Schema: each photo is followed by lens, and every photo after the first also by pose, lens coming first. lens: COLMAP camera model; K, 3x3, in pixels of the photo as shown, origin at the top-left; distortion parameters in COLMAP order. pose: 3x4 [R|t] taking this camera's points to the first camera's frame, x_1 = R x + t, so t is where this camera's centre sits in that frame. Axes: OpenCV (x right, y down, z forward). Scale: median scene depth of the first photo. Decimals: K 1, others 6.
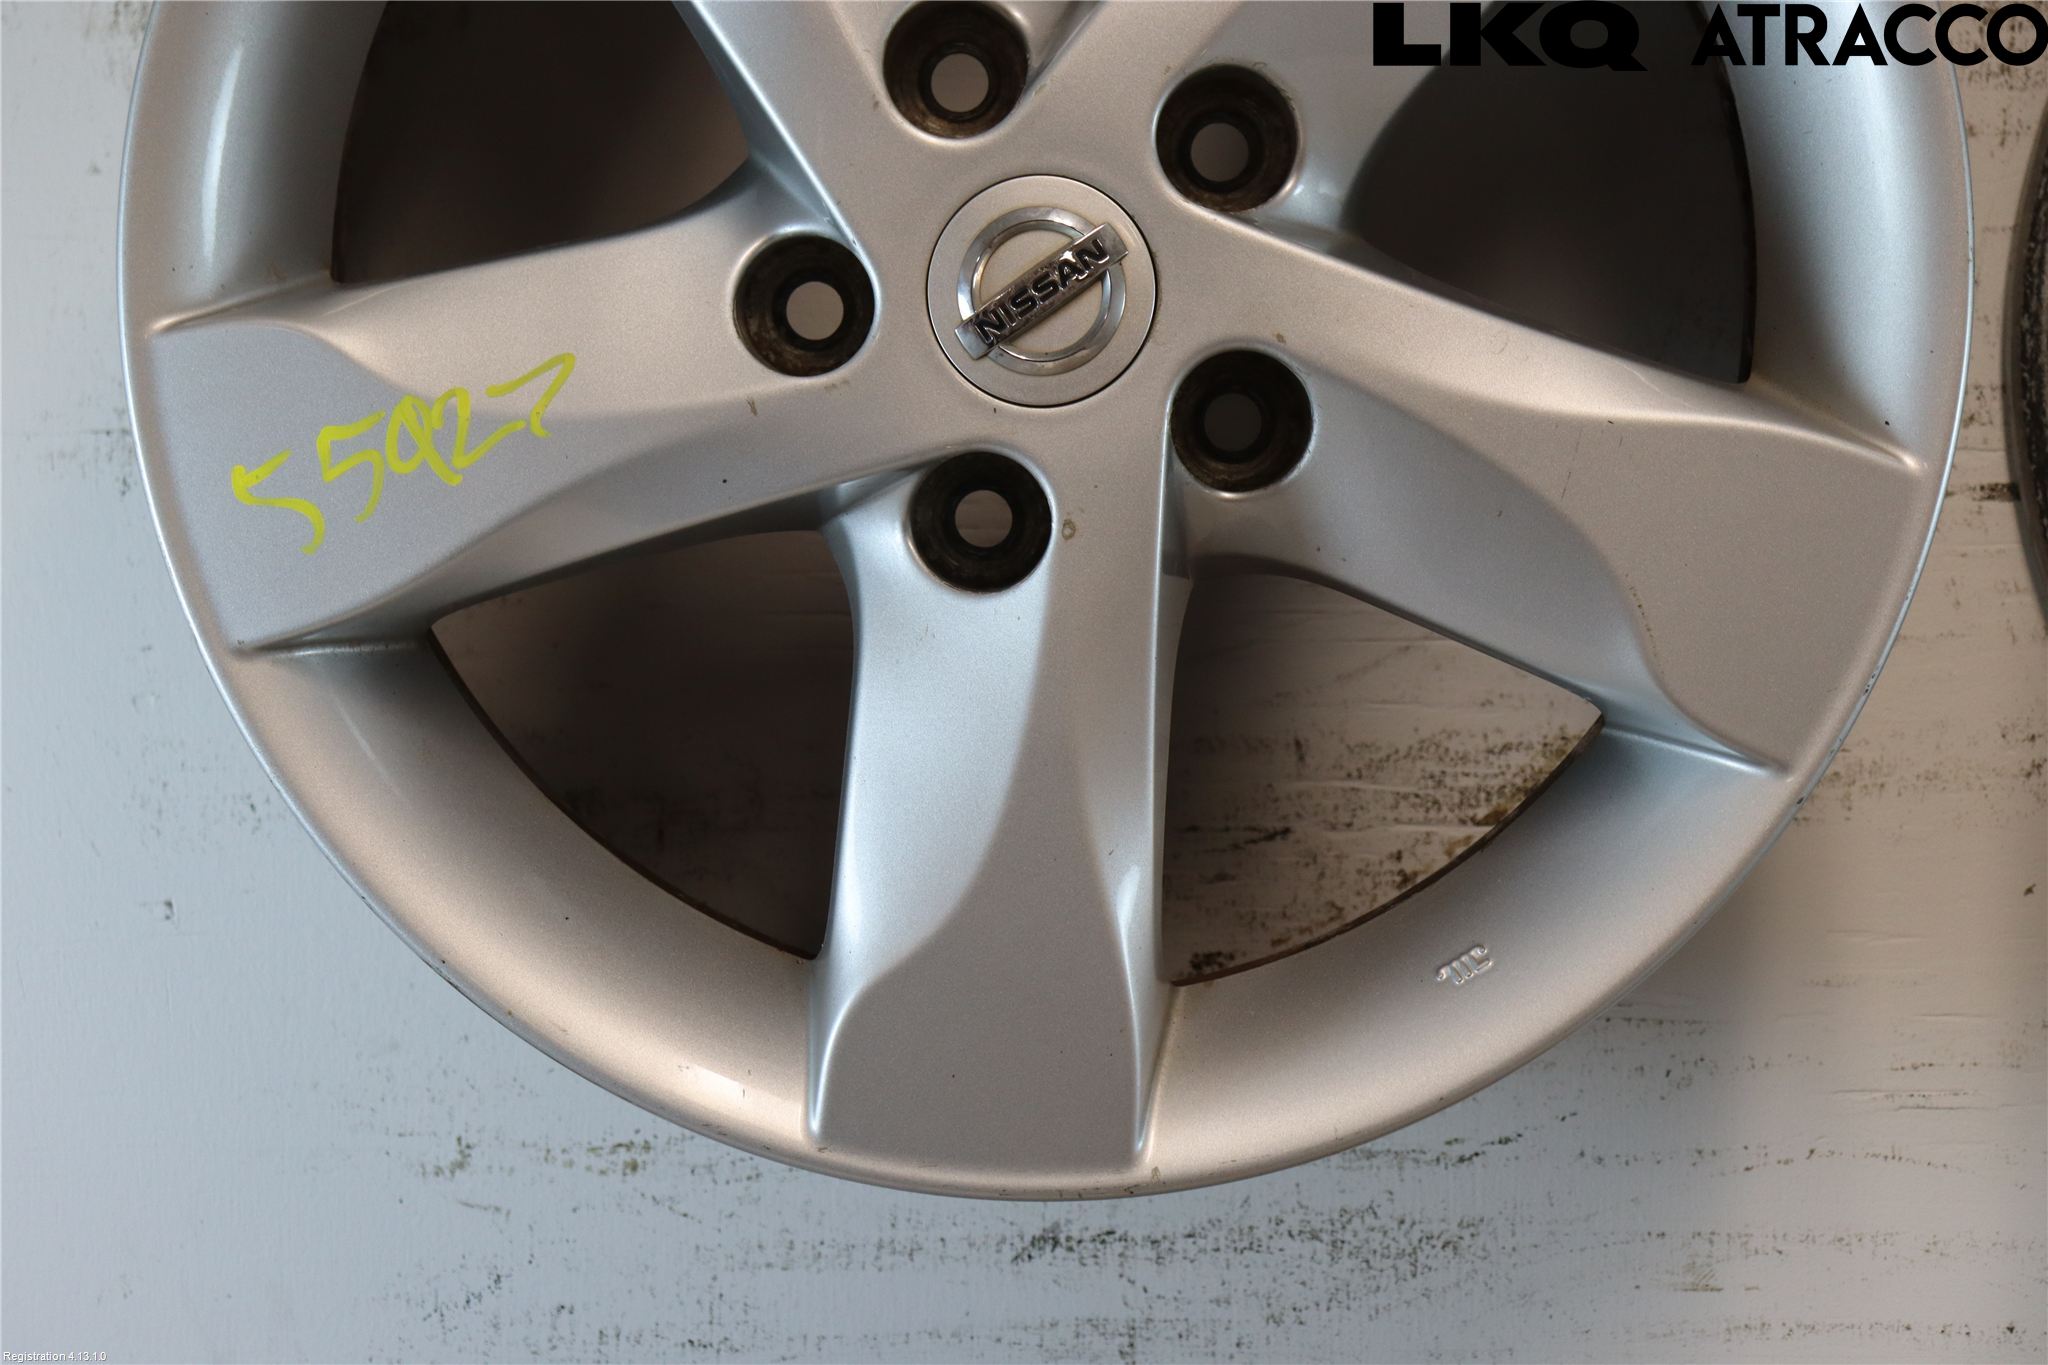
lens RADIAL K [[4380.9, 0, 984.0], [0, 4380.9, 702.2], [0, 0, 1]] dist [0.291465, 0.000000]
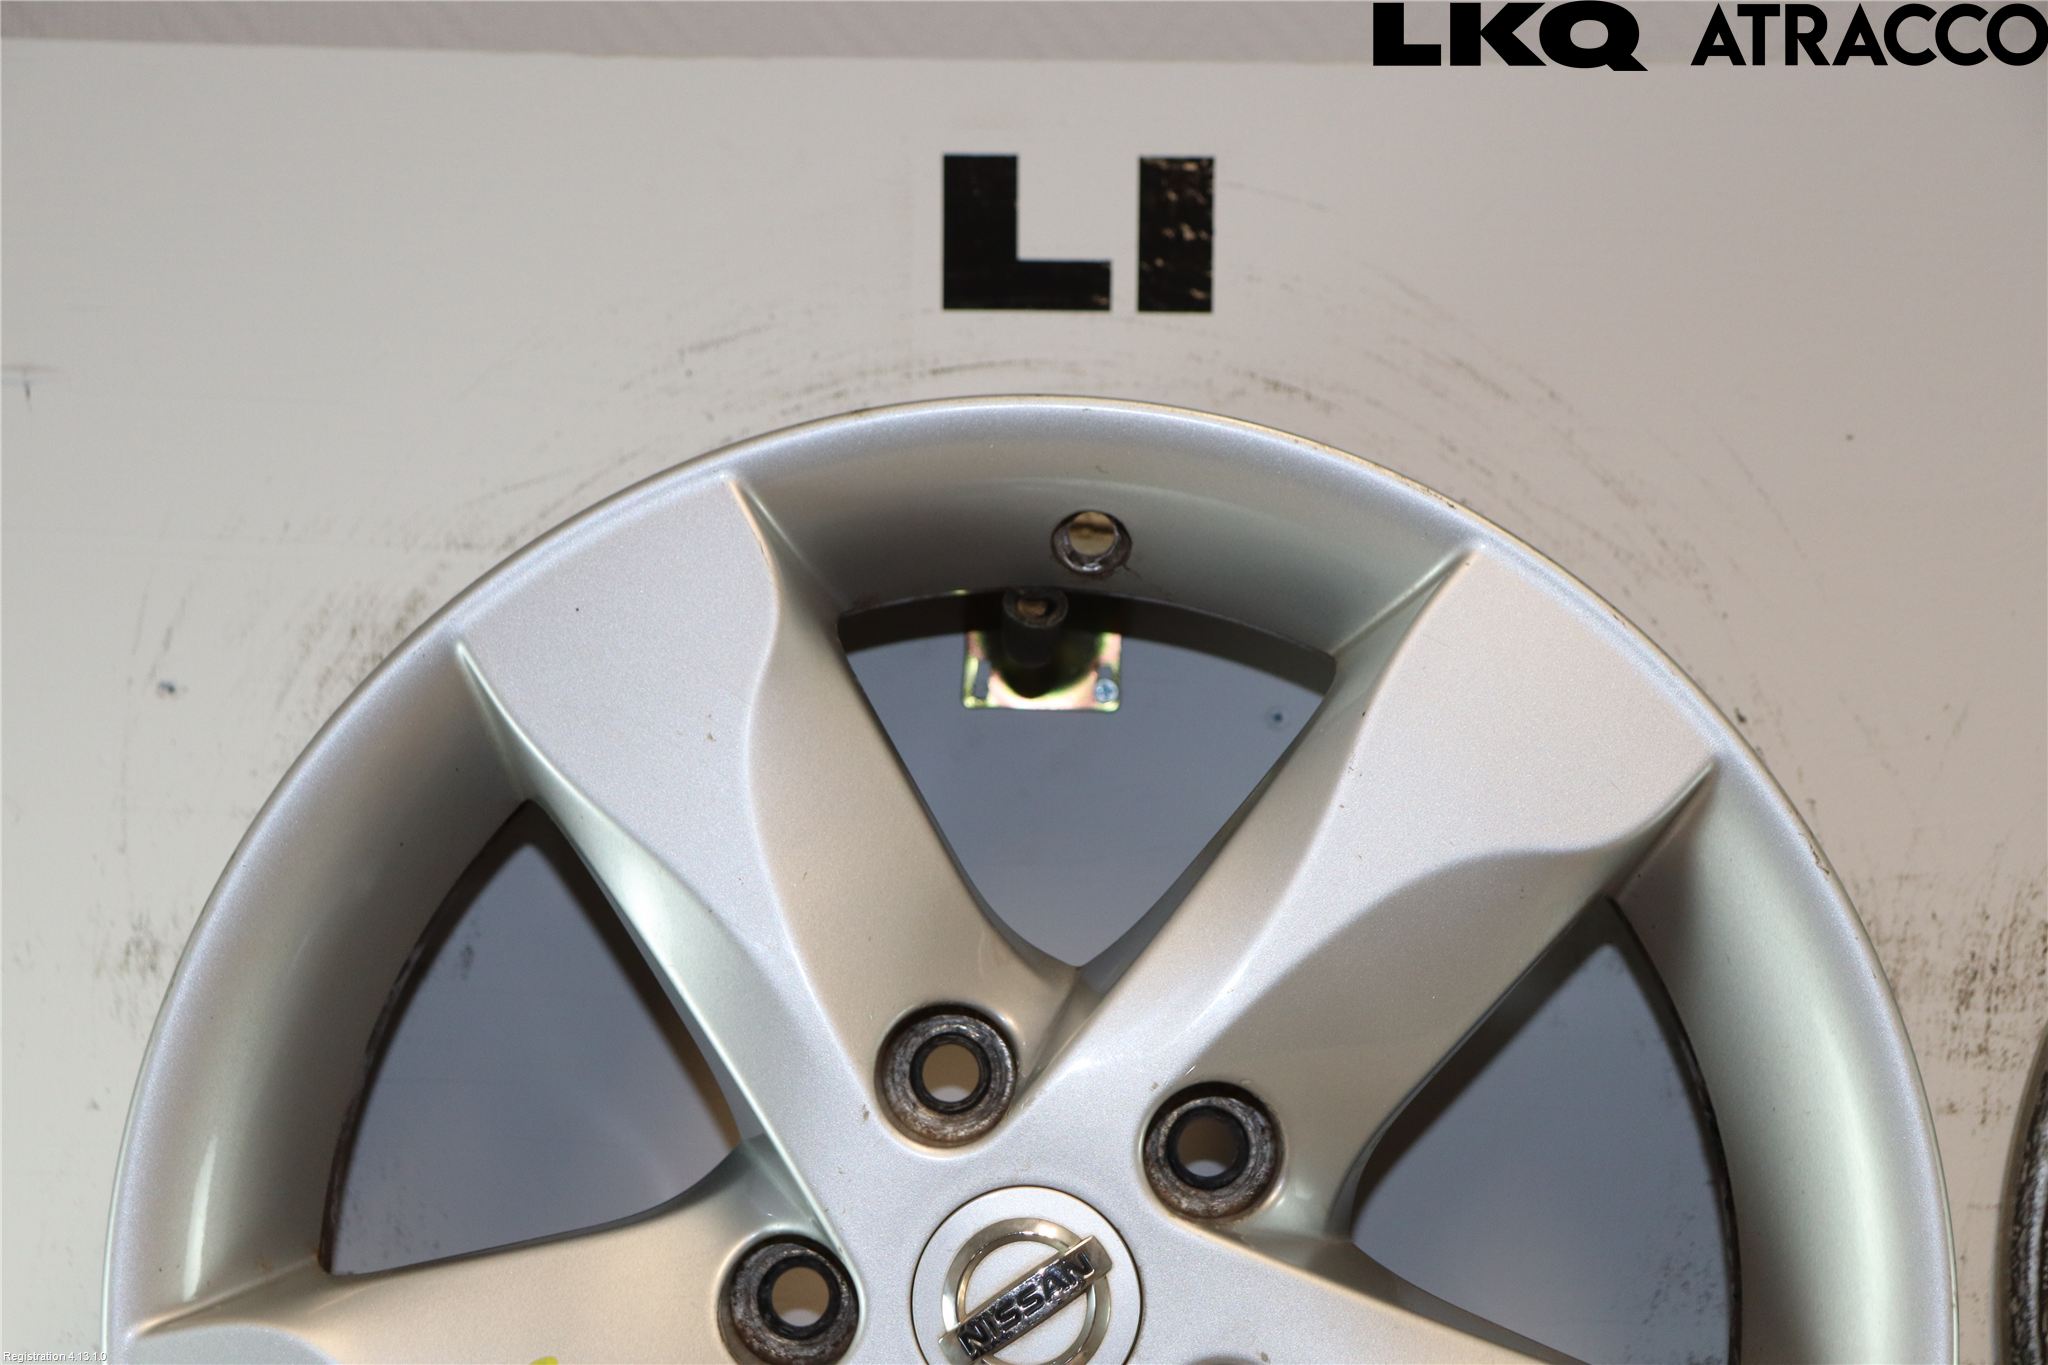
lens RADIAL K [[4380.9, 0, 985.5], [0, 4380.9, 641.2], [0, 0, 1]] dist [0.291465, 0.000000]
pose [[0.999757, 0.021863, -0.002671, 0.003069], [-0.022018, 0.988818, -0.147490, -0.088313], [-0.000584, 0.147513, 0.989060, -0.014503]]
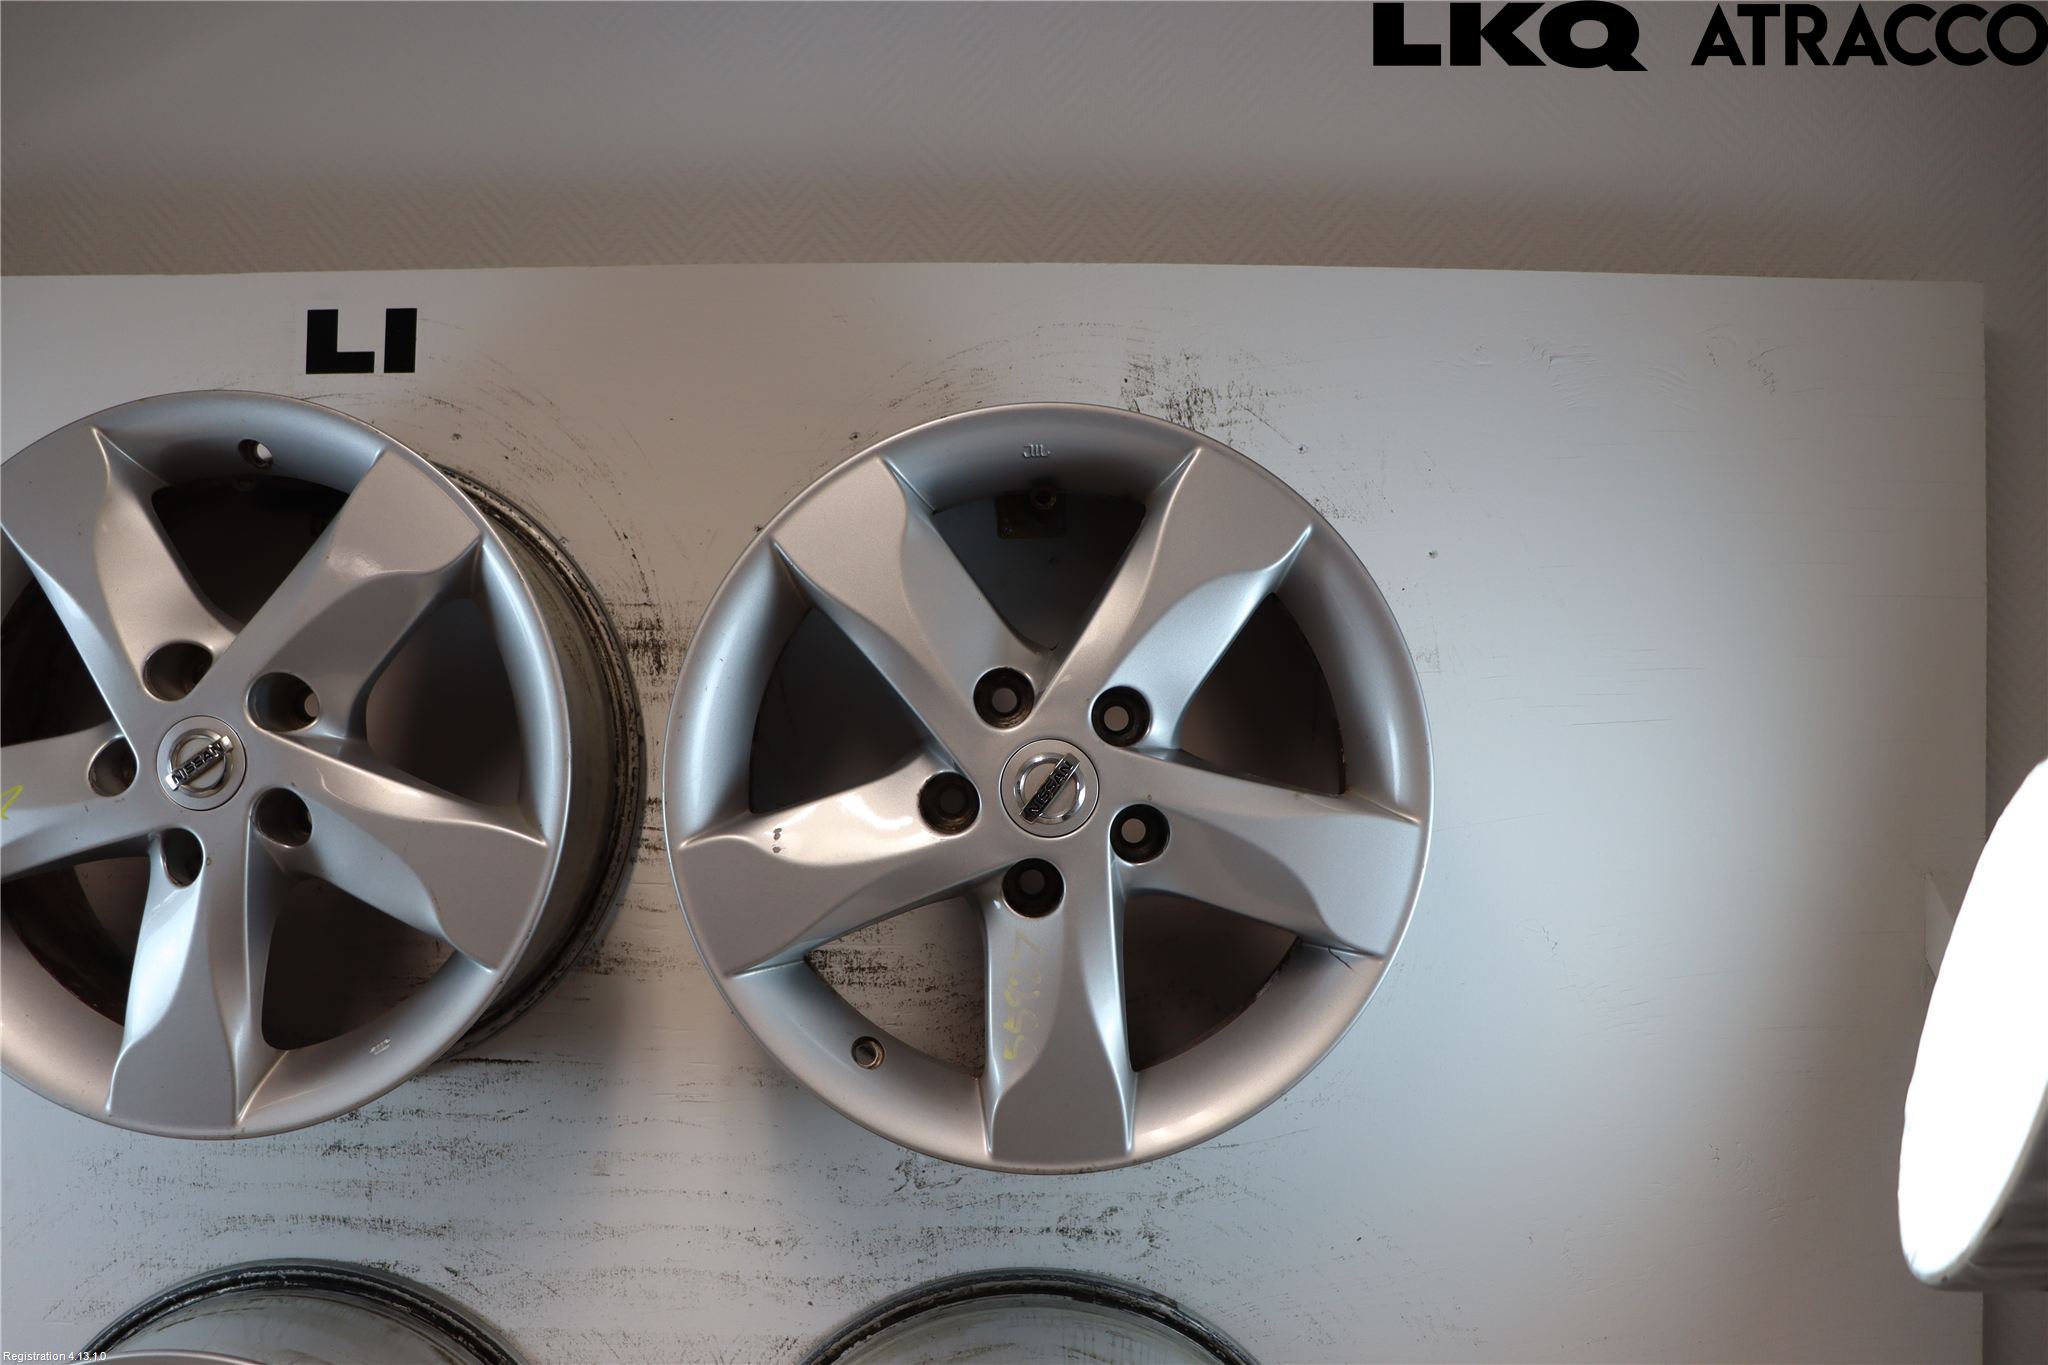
lens RADIAL K [[1787.1, 0, 1014.7], [0, 1787.1, 711.6], [0, 0, 1]] dist [-0.199036, 0.177641]
pose [[0.999904, 0.012953, 0.004911, 0.431184], [-0.012461, 0.995898, -0.089617, -0.039835], [-0.006051, 0.089547, 0.995964, 0.043780]]
